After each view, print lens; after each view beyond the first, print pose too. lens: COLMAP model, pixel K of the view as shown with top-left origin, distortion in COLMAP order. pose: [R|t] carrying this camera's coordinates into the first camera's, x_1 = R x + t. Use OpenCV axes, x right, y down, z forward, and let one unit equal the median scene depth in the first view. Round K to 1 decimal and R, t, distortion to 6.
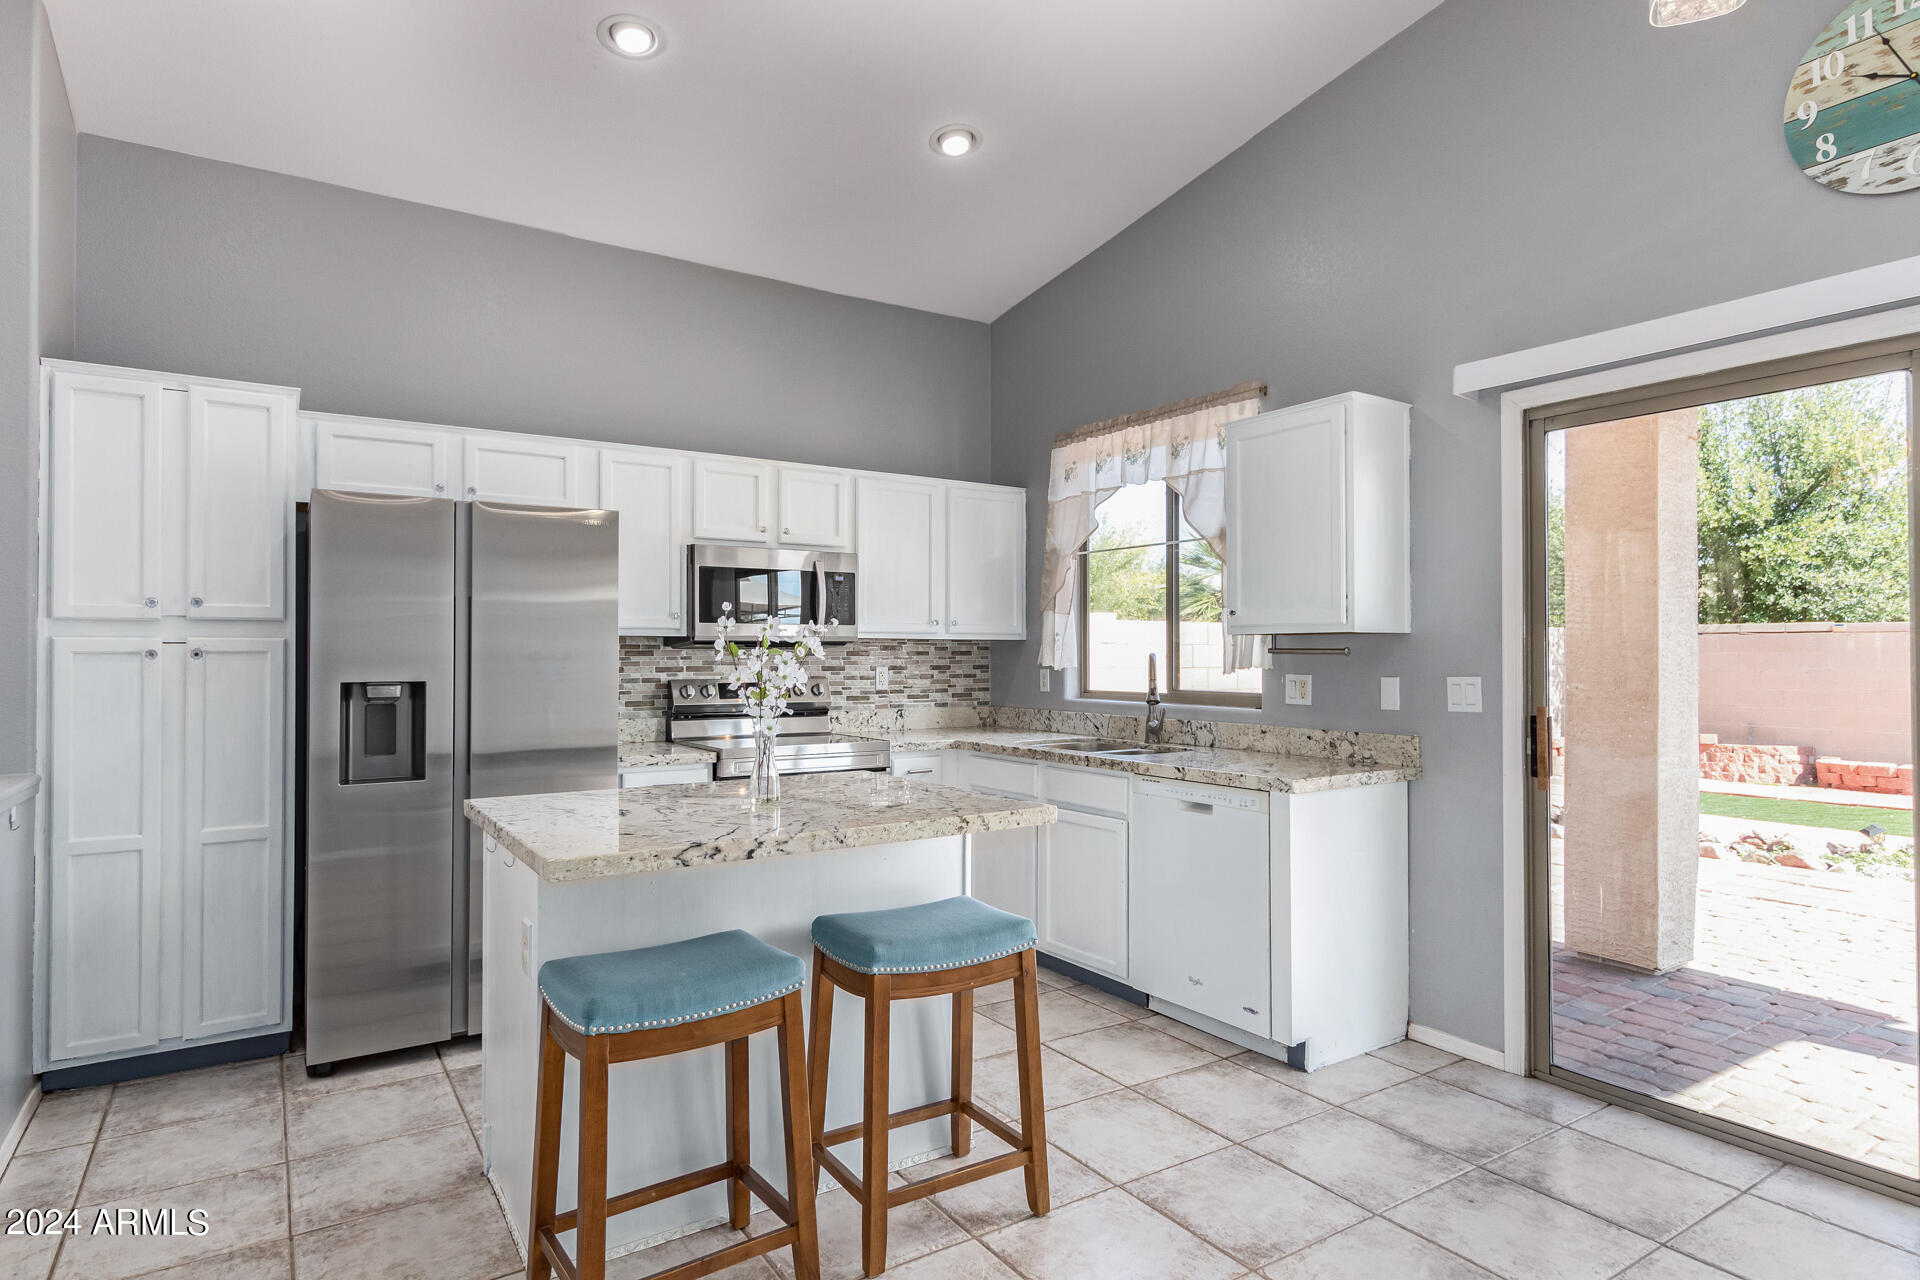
lens RADIAL K [[1072.7, 0, 959.3], [0, 1072.7, 642.3], [0, 0, 1]] dist [0.002407, 0.003621]
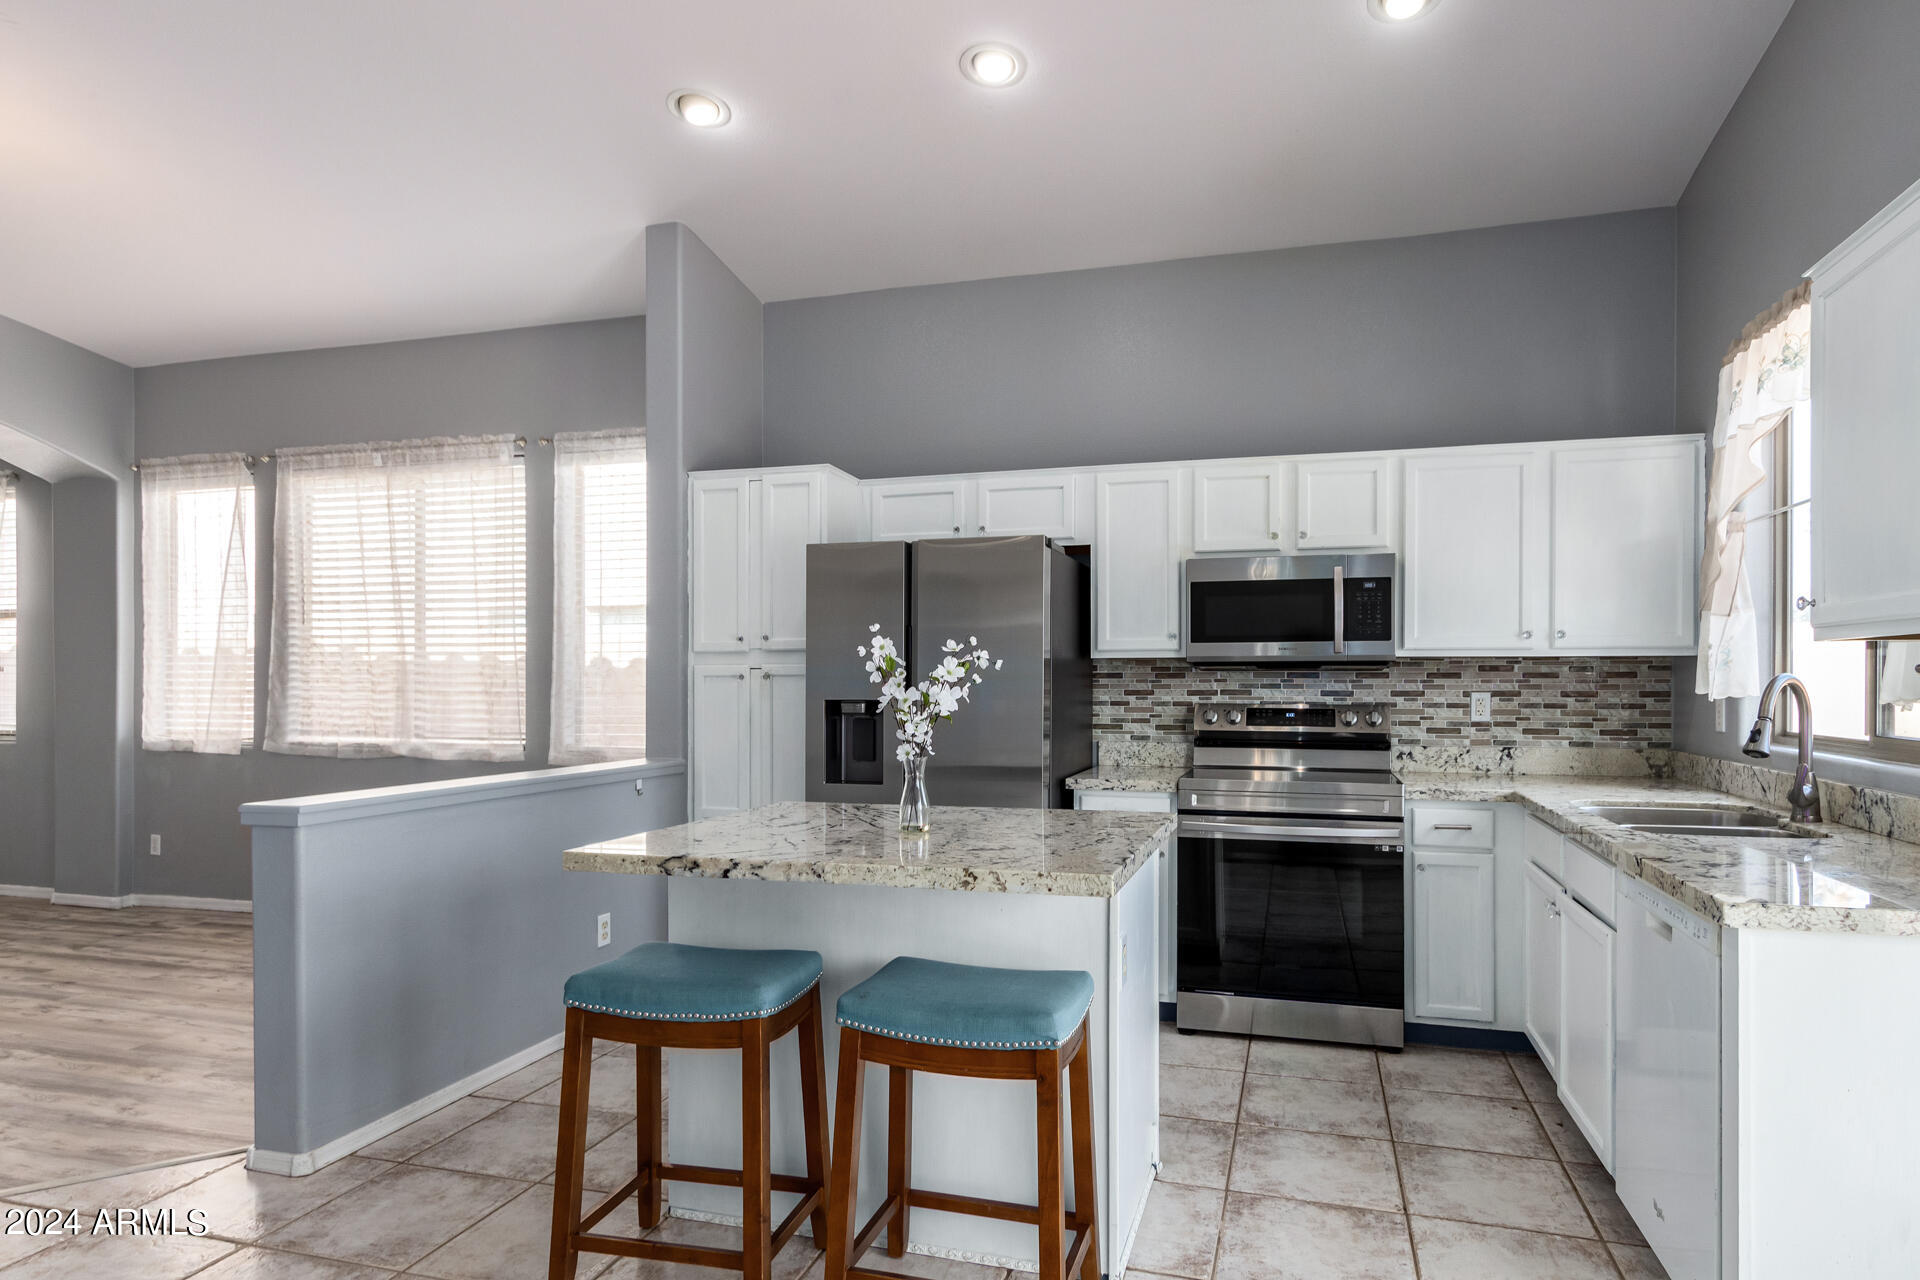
lens RADIAL K [[1072.7, 0, 981.7], [0, 1072.7, 678.6], [0, 0, 1]] dist [0.002407, 0.003621]
pose [[0.647815, 0.000617, -0.761798, 0.324407], [0.009294, 0.999919, 0.008713, 0.002713], [0.761741, -0.012725, 0.647756, 0.231949]]
